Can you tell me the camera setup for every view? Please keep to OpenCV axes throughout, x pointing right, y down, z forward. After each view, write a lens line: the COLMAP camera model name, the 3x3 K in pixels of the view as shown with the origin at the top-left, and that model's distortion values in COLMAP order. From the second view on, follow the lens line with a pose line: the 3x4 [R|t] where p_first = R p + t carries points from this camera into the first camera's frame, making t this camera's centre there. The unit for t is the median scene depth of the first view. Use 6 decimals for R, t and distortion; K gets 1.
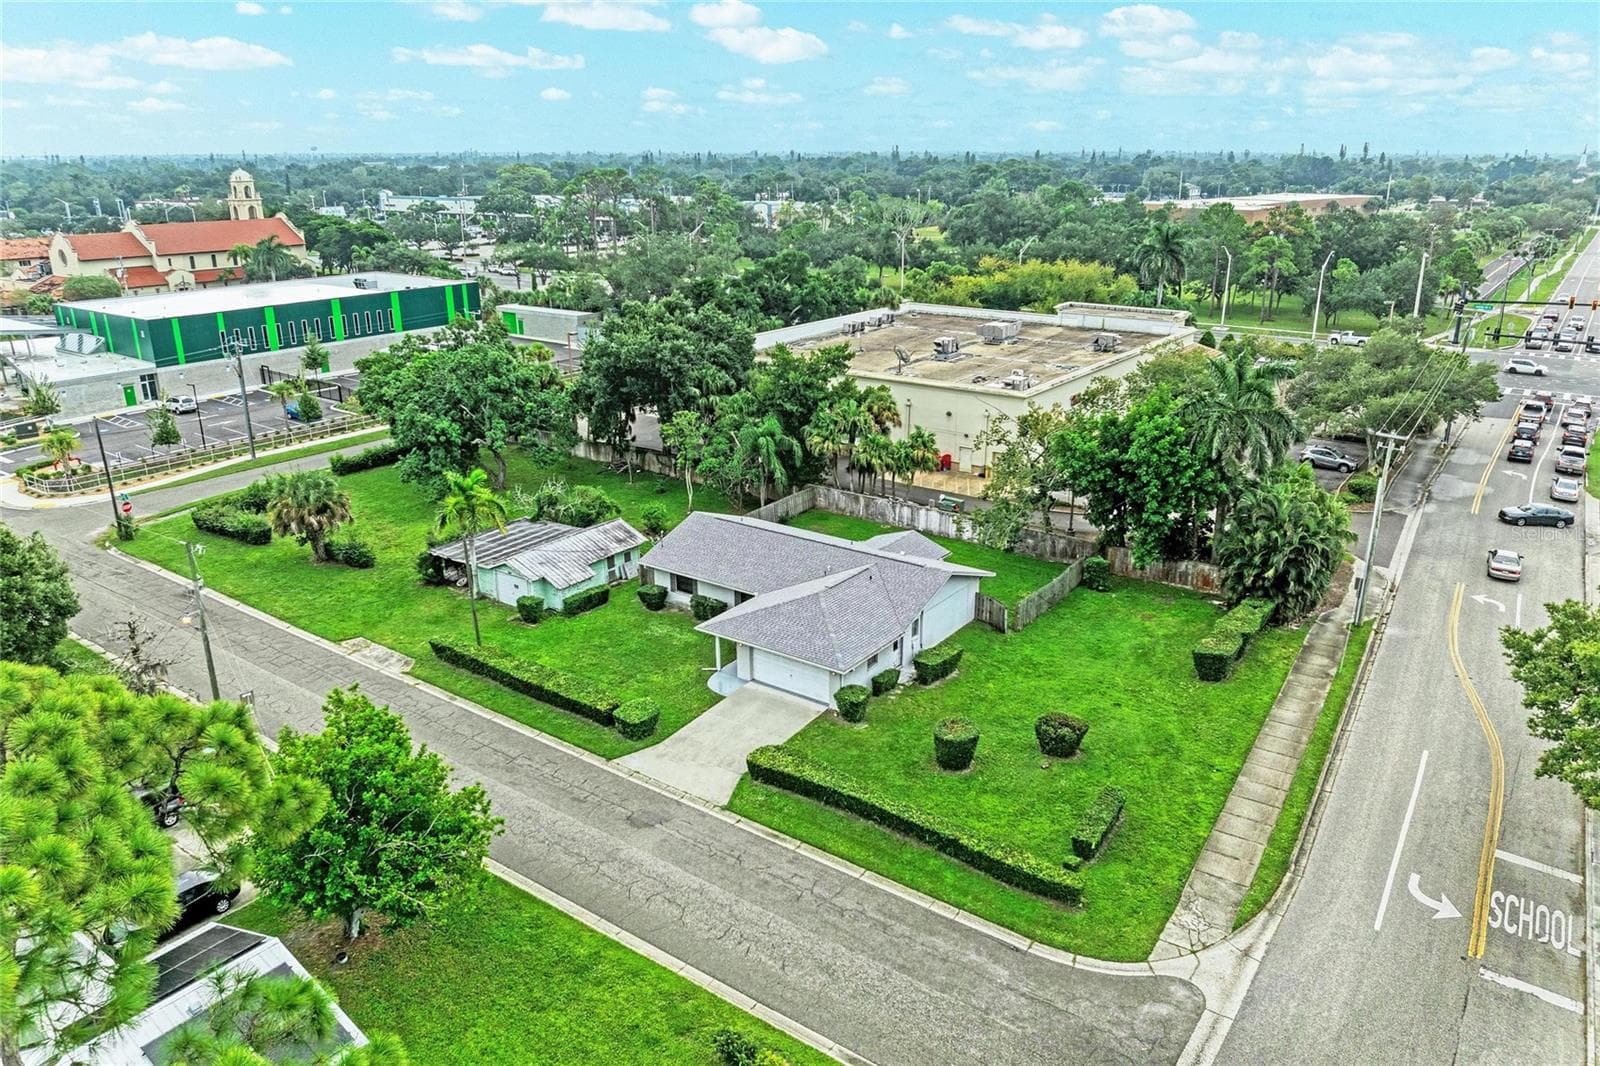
lens RADIAL K [[1016.7, 0, 795.2], [0, 1016.7, 530.2], [0, 0, 1]] dist [-0.014217, -0.004004]
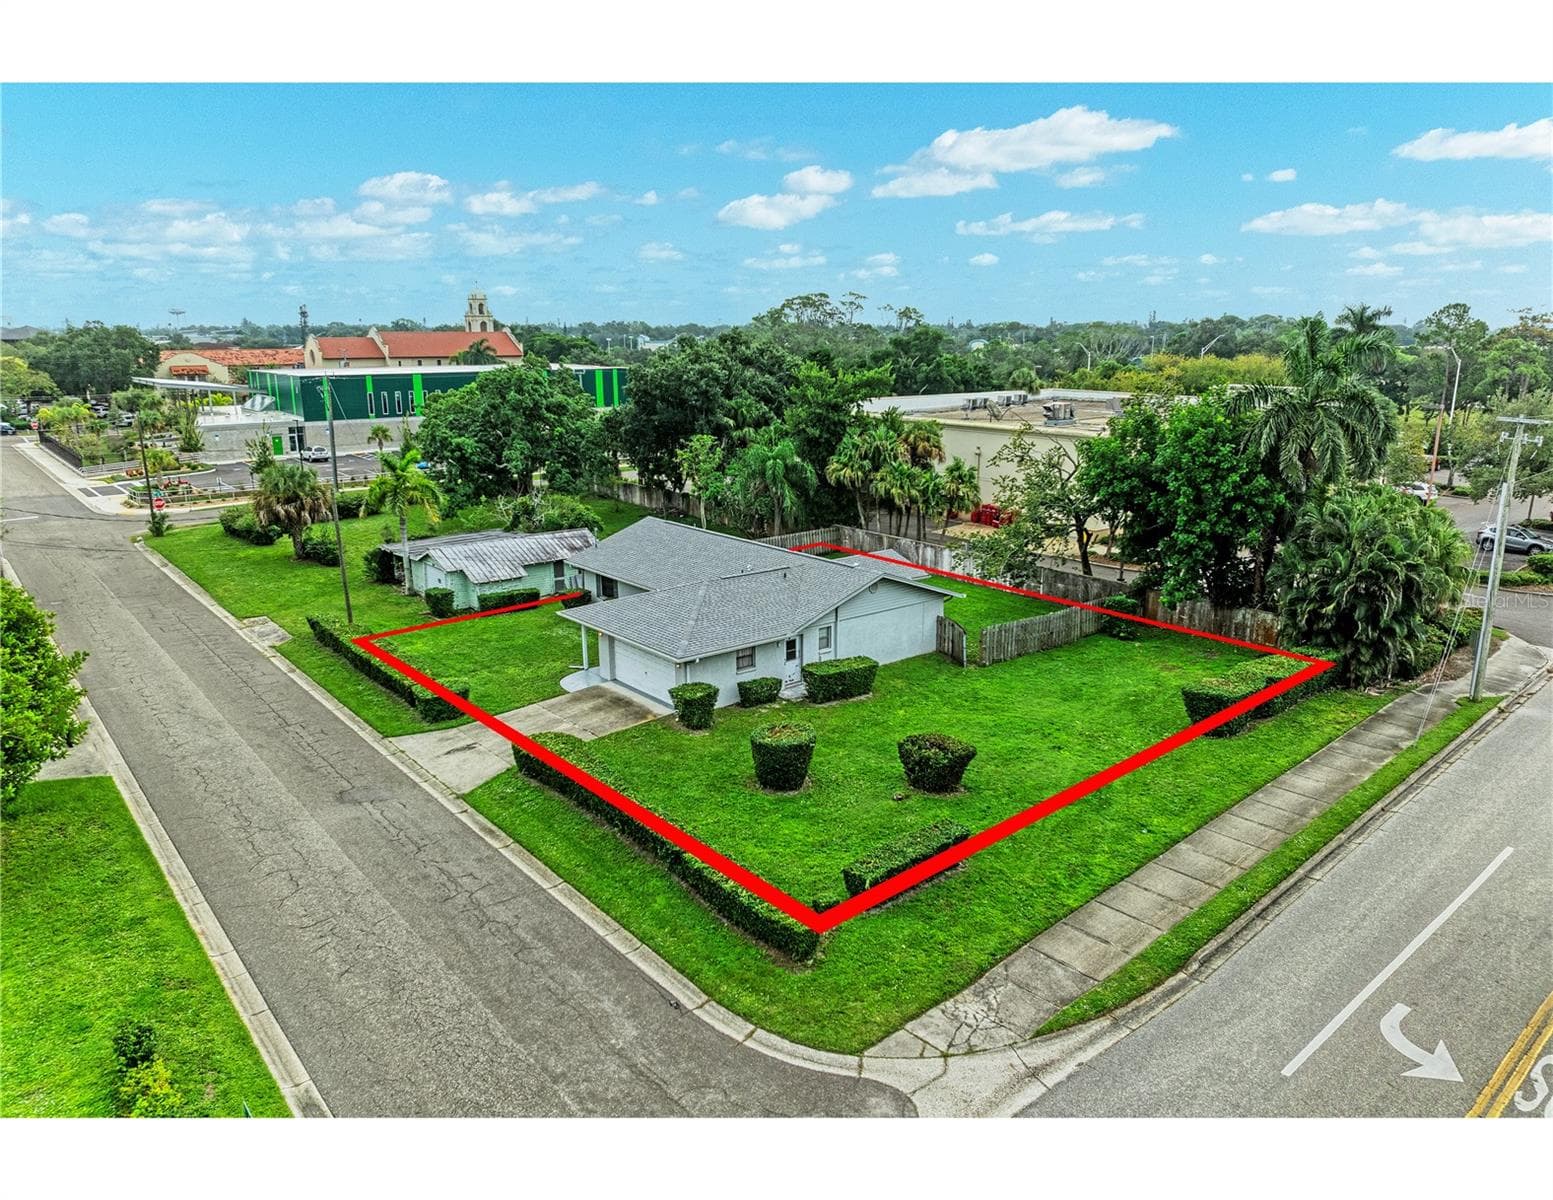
lens RADIAL K [[1006.3, 0, 793.3], [0, 1006.3, 596.2], [0, 0, 1]] dist [-0.022258, 0.003901]
pose [[0.972853, 0.066541, -0.221651, 0.239673], [-0.083823, 0.994055, -0.069488, 0.109088], [0.215709, 0.086181, 0.972647, 0.210210]]
